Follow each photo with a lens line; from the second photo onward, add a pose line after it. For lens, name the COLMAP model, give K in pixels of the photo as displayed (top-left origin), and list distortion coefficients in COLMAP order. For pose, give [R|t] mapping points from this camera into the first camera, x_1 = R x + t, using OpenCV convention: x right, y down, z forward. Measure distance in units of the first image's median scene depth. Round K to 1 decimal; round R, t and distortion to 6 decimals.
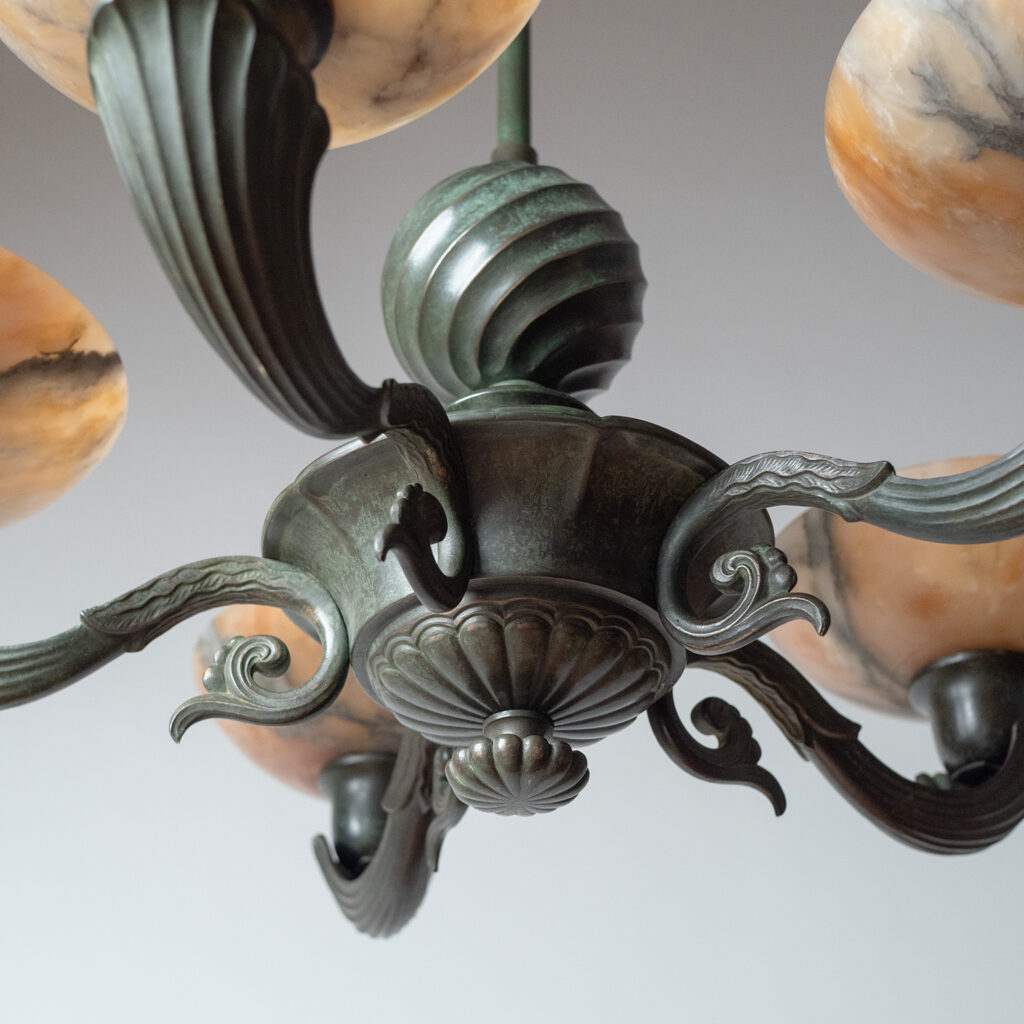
lens RADIAL K [[2021.4, 0, 512.3], [0, 2021.4, 527.1], [0, 0, 1]] dist [-0.104802, -0.061680]
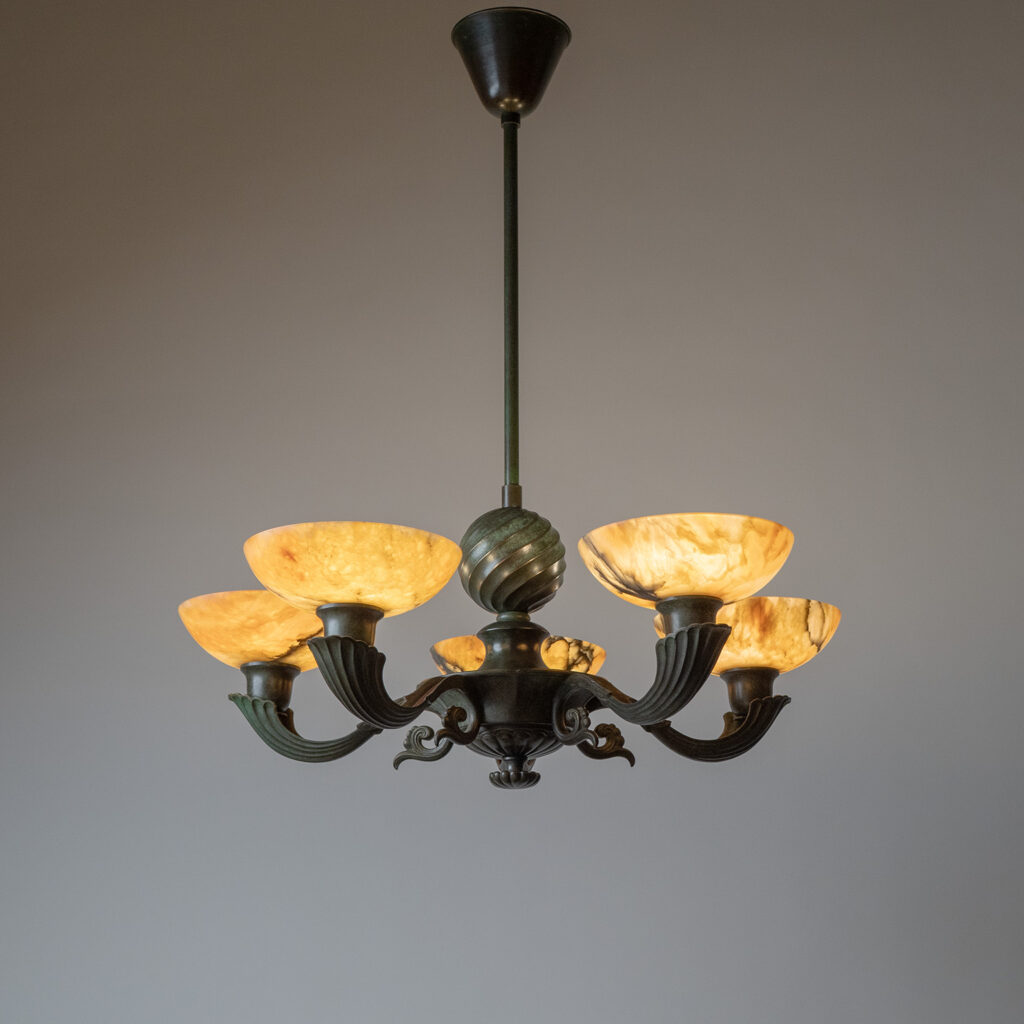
lens RADIAL K [[2275.6, 0, 552.9], [0, 2275.6, 512.5], [0, 0, 1]] dist [-0.133166, 0.141578]
pose [[0.966700, -0.072854, -0.245324, 0.810016], [0.147007, 0.942765, 0.299306, -1.099015], [0.209477, -0.325403, 0.922080, -1.670711]]
